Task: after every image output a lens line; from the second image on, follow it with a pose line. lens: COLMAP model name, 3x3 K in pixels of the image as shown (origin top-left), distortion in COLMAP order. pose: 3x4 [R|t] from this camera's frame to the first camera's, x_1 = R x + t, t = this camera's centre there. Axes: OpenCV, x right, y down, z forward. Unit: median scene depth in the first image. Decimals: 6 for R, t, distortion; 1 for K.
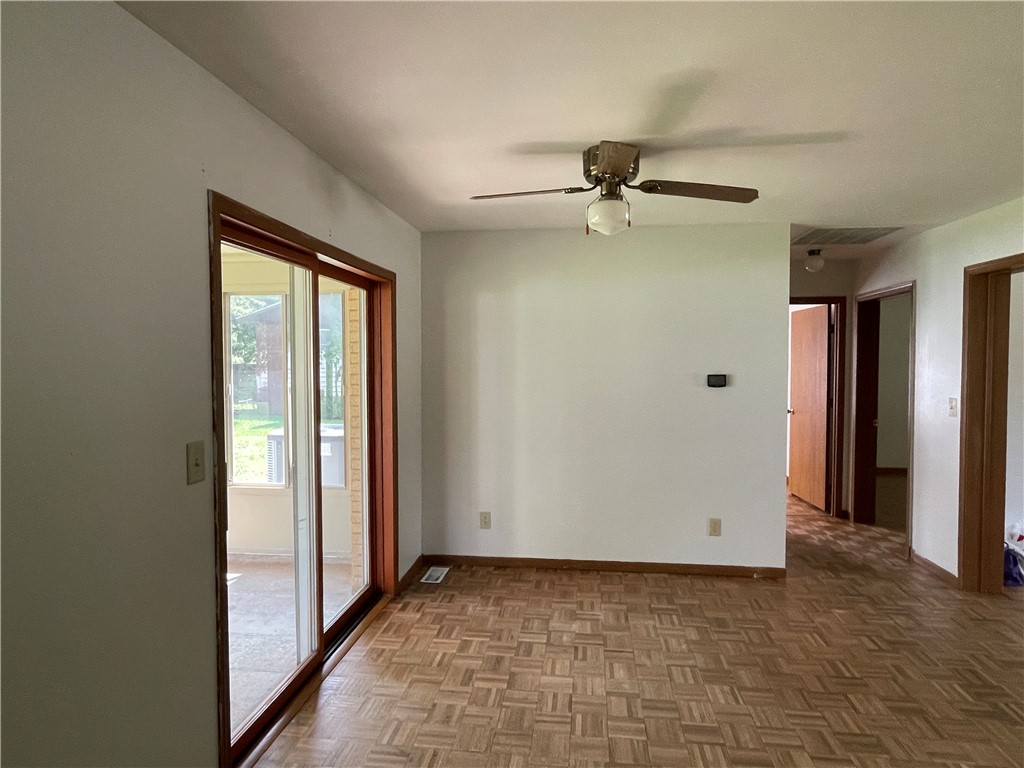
lens RADIAL K [[602.0, 0, 510.7], [0, 602.0, 384.8], [0, 0, 1]] dist [-0.000586, 0.001209]
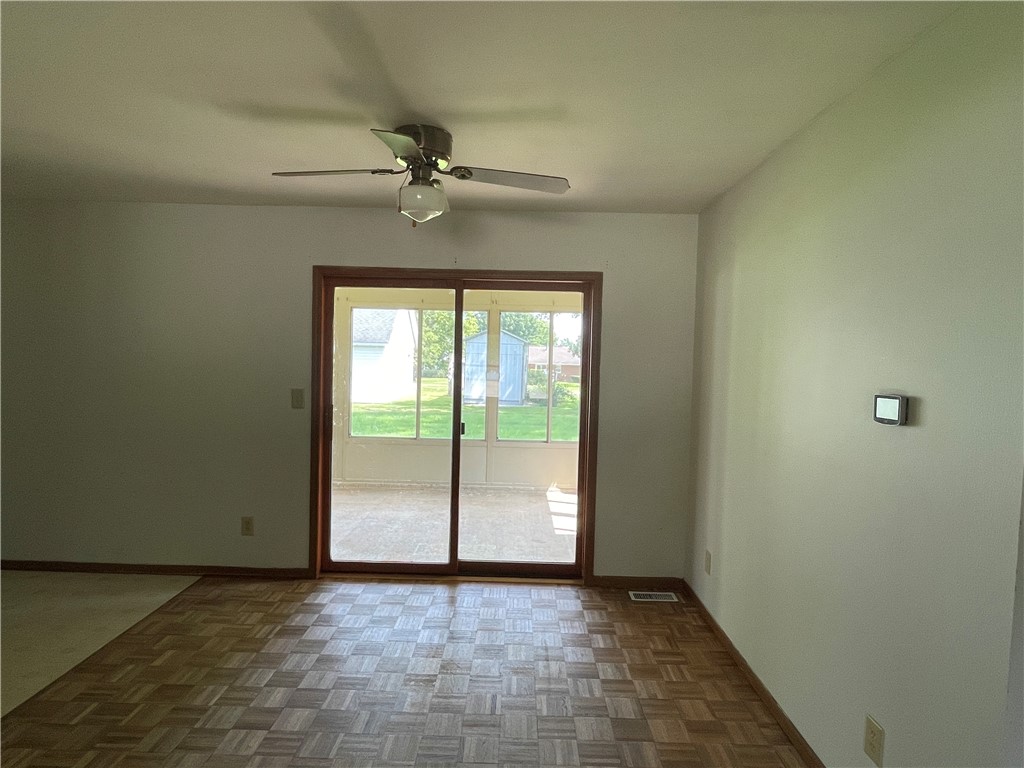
lens RADIAL K [[602.0, 0, 509.2], [0, 602.0, 380.0], [0, 0, 1]] dist [-0.000586, 0.001209]
pose [[0.110088, 0.038325, -0.993183, 0.810973], [-0.062590, 0.997540, 0.031555, -0.023900], [0.991949, 0.058689, 0.112216, 0.741212]]
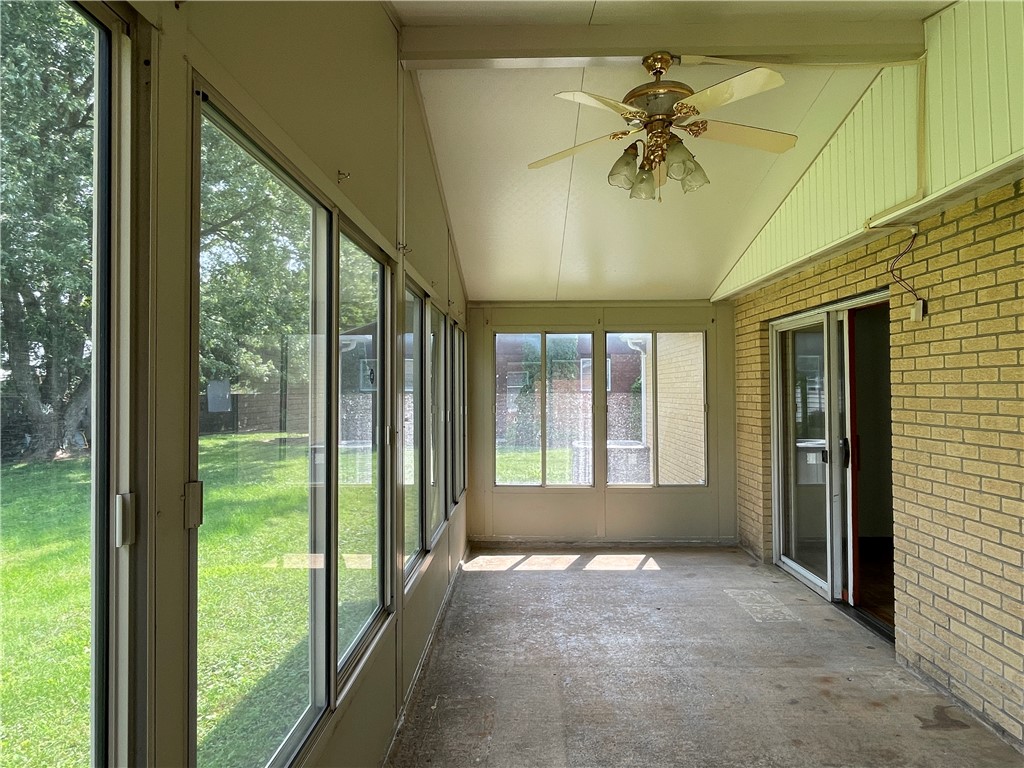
lens RADIAL K [[602.0, 0, 514.1], [0, 602.0, 381.3], [0, 0, 1]] dist [-0.000586, 0.001209]
pose [[0.995380, -0.011657, 0.095308, -0.942003], [0.017353, 0.998098, -0.059150, 0.028685], [-0.094437, 0.060531, 0.993689, -0.255087]]
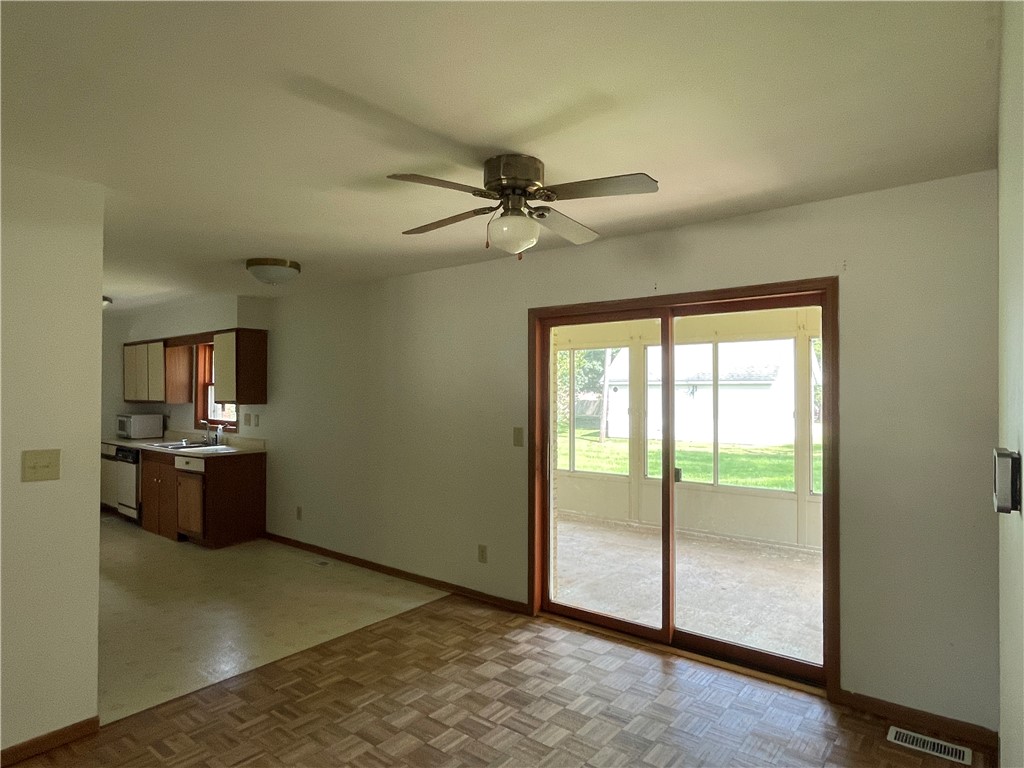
lens RADIAL K [[602.0, 0, 516.9], [0, 602.0, 384.6], [0, 0, 1]] dist [-0.000586, 0.001209]
pose [[-0.514853, -0.013475, -0.857172, 0.673515], [-0.036430, 0.999317, 0.006172, -0.036673], [0.856504, 0.034405, -0.514992, 1.050416]]
